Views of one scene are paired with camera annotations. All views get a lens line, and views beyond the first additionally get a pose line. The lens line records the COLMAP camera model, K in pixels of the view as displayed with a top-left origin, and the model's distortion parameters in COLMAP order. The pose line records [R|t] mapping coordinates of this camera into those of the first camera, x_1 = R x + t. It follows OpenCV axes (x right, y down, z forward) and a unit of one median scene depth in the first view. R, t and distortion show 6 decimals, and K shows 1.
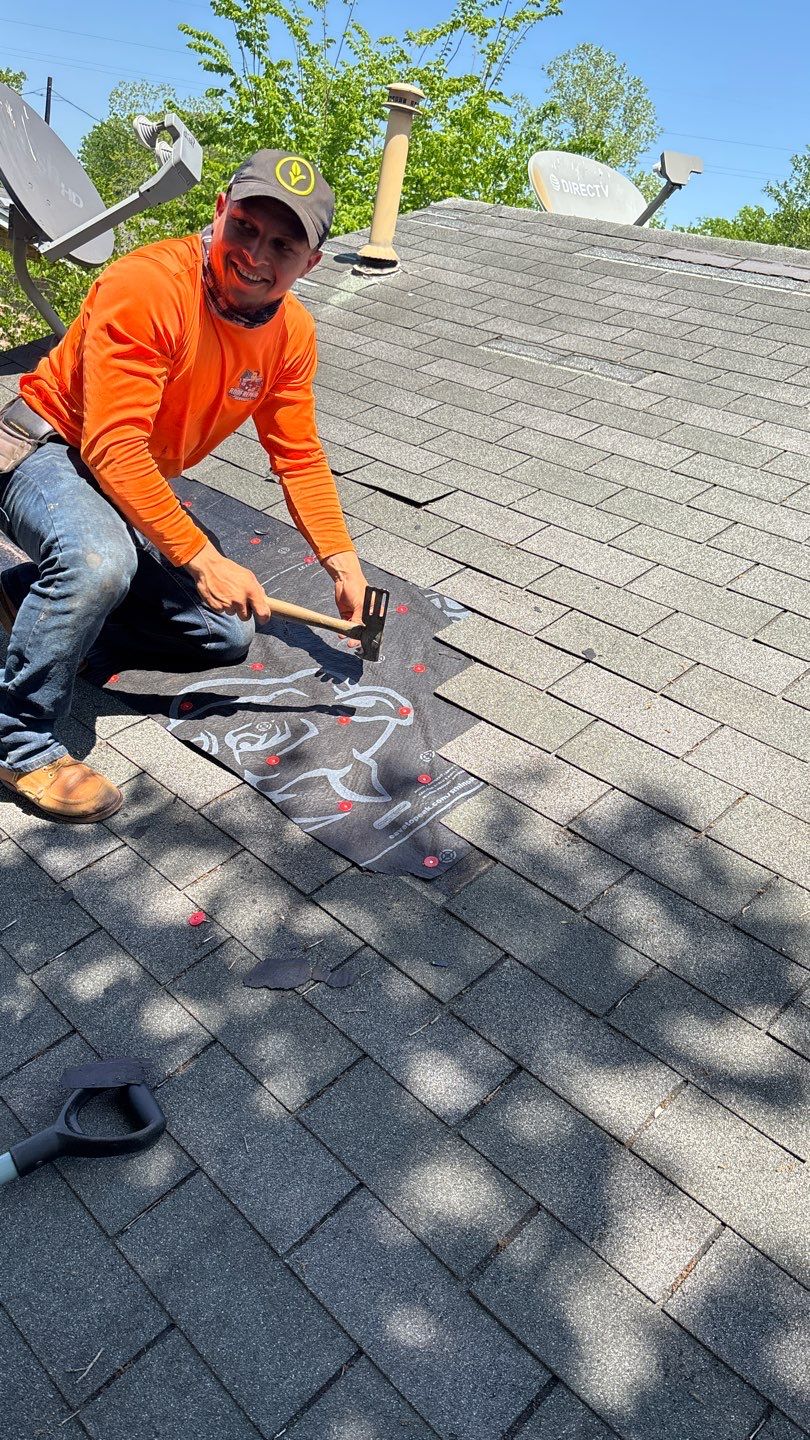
lens RADIAL K [[1079.1, 0, 405.0], [0, 1079.1, 715.3], [0, 0, 1]] dist [0.024705, -0.010283]
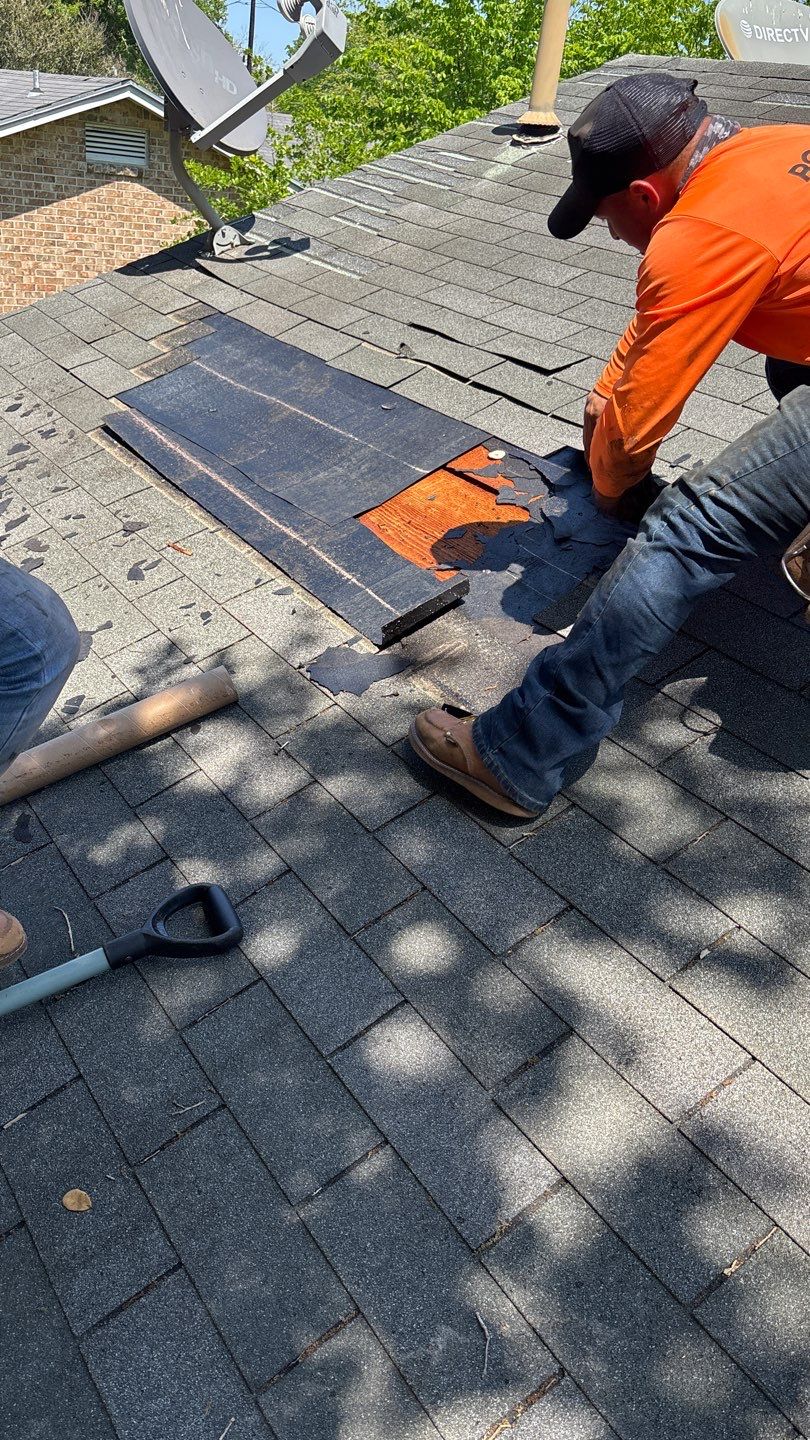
lens RADIAL K [[1087.7, 0, 401.2], [0, 1087.7, 717.8], [0, 0, 1]] dist [-0.007073, 0.049687]
pose [[0.982277, 0.019687, -0.186399, 0.059561], [-0.005142, 0.996925, 0.078194, 0.031153], [0.187365, -0.075849, 0.979357, -0.004726]]
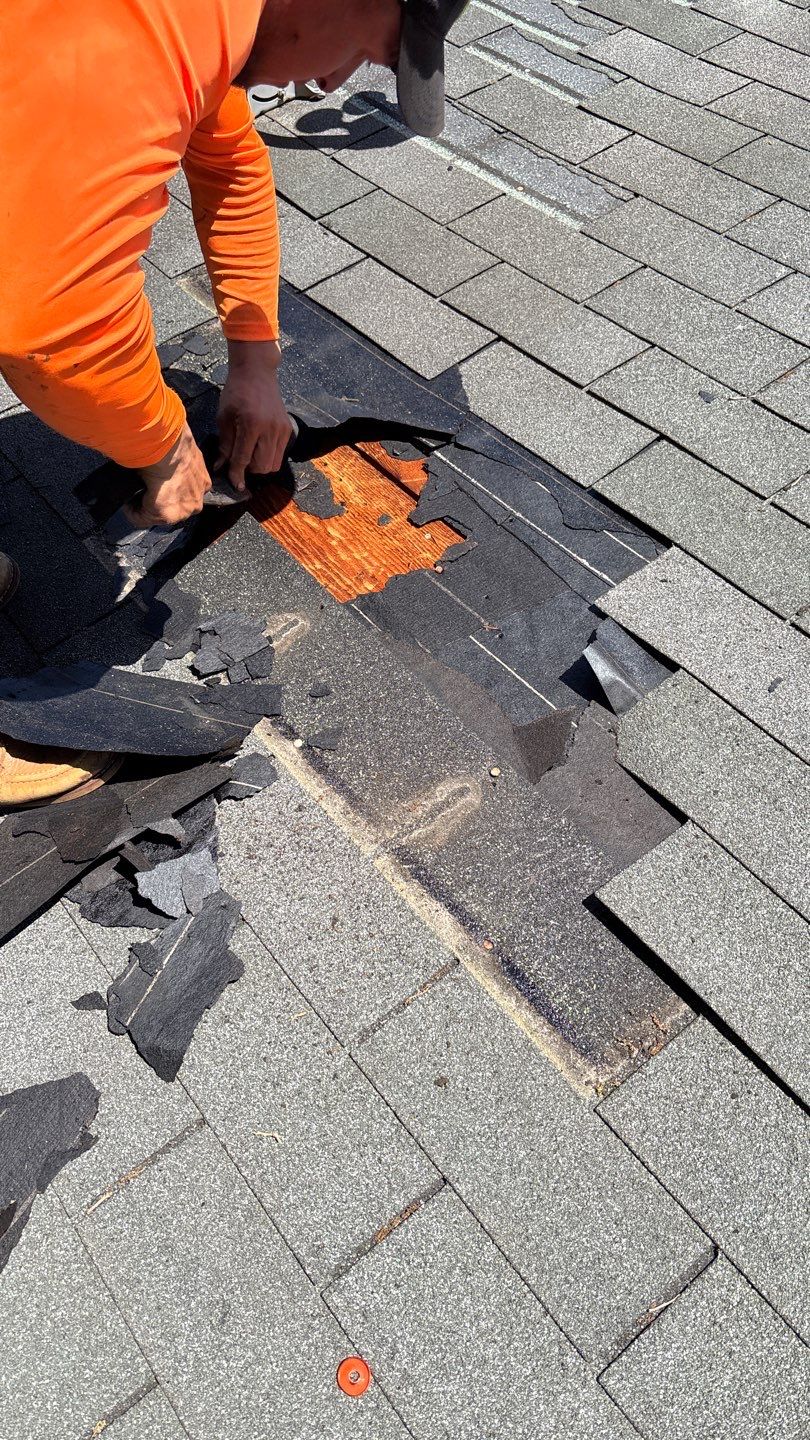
lens RADIAL K [[1079.5, 0, 398.3], [0, 1079.5, 729.3], [0, 0, 1]] dist [0.022889, -0.007513]
pose [[0.994393, 0.071488, -0.077921, -0.212631], [-0.047019, 0.958928, 0.279725, -0.222452], [0.094717, -0.274493, 0.956913, 0.489071]]
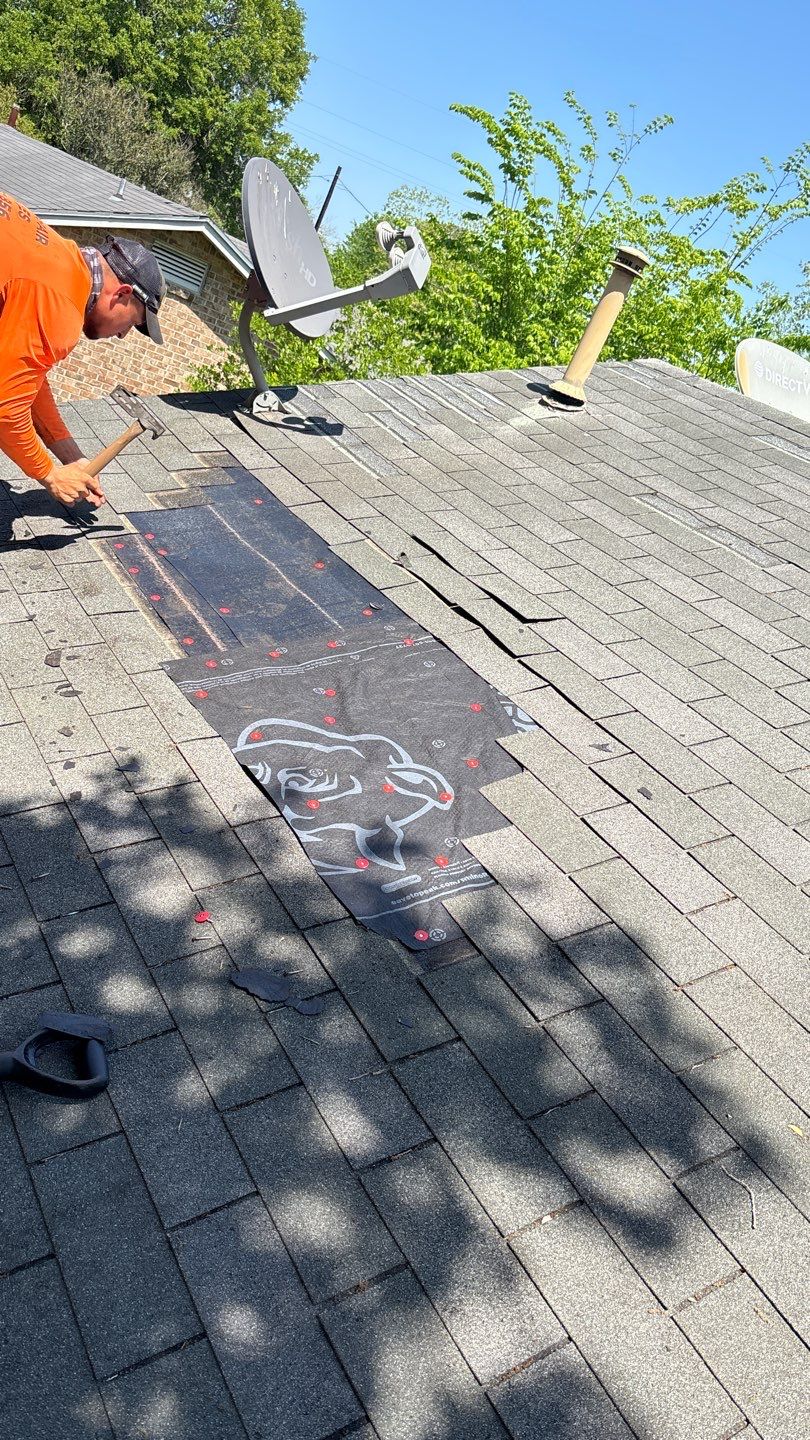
lens RADIAL K [[1079.5, 0, 398.3], [0, 1079.5, 729.3], [0, 0, 1]] dist [0.022889, -0.007513]
pose [[0.954061, 0.278195, -0.111240, 0.034504], [-0.286574, 0.955649, -0.067896, 0.011091], [0.087419, 0.096656, 0.991471, -0.039213]]
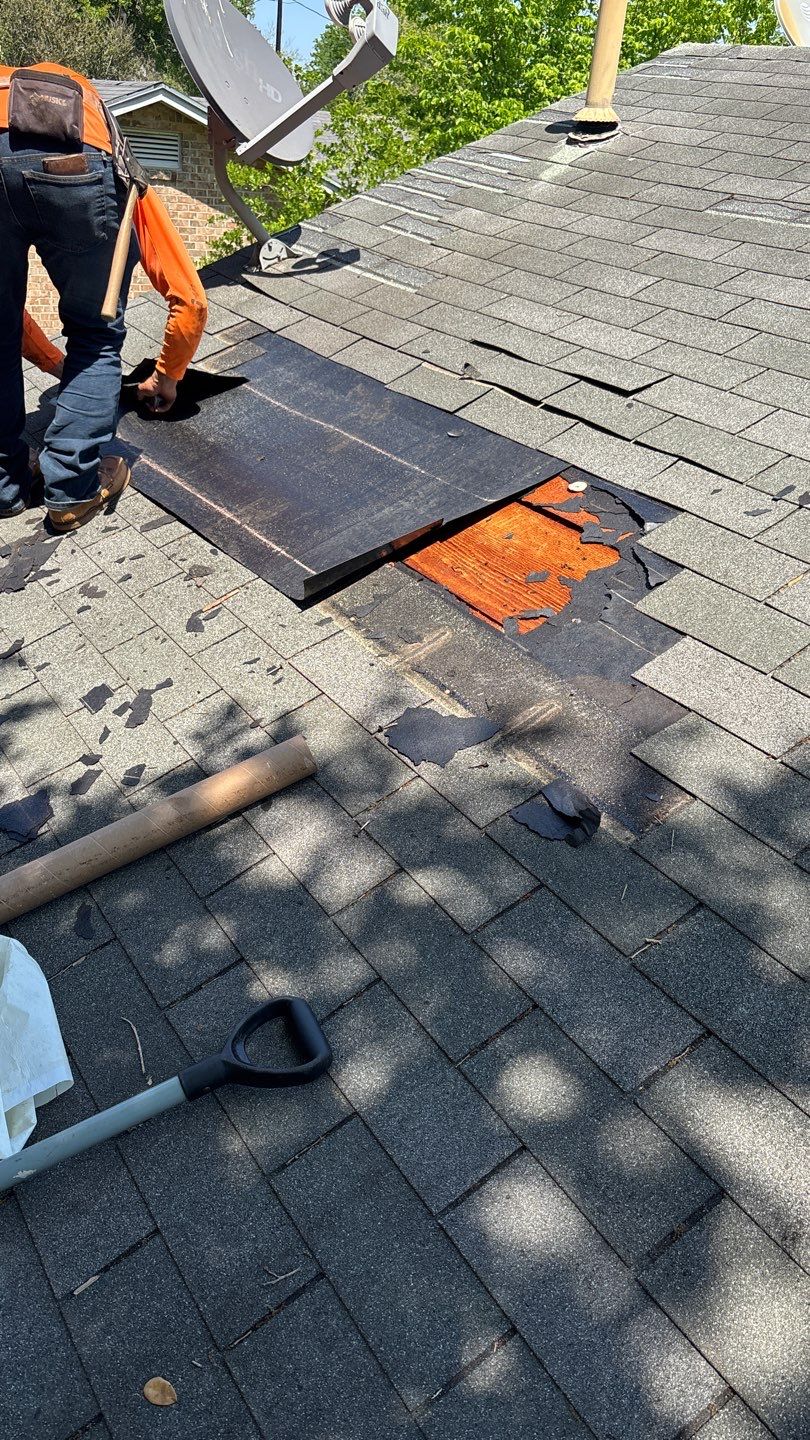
lens RADIAL K [[1090.3, 0, 398.0], [0, 1090.3, 708.1], [0, 0, 1]] dist [-0.010998, 0.062925]
pose [[0.975314, 0.004834, -0.220769, 0.023757], [0.012432, 0.996973, 0.076750, -0.005004], [0.220472, -0.077600, 0.972302, 0.041837]]
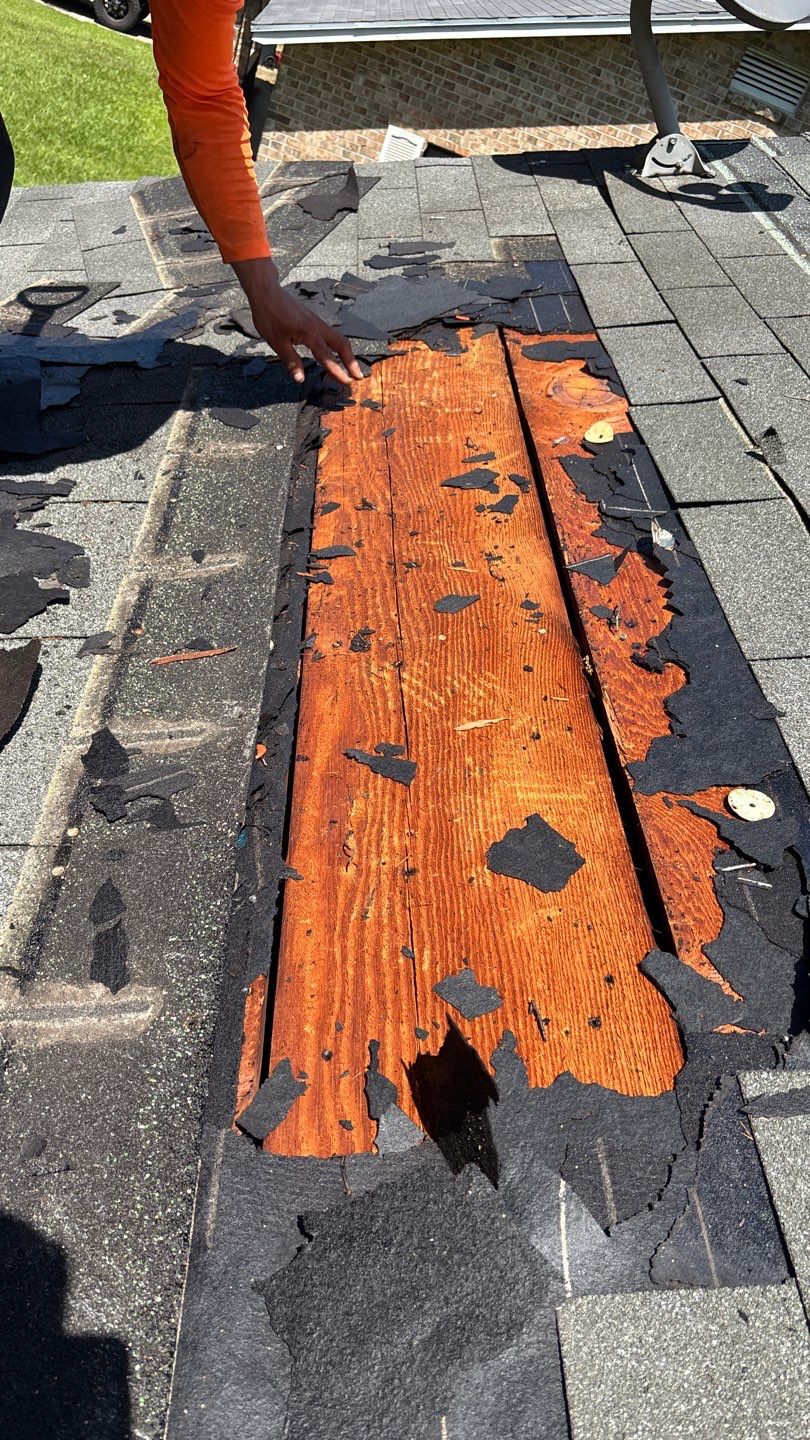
lens RADIAL K [[1115.1, 0, 405.3], [0, 1115.1, 724.7], [0, 0, 1]] dist [0.005432, -0.006370]
pose [[0.736741, 0.461604, -0.494099, 0.046314], [-0.429271, 0.883884, 0.185677, -0.124433], [0.522436, 0.075306, 0.849347, 0.469008]]
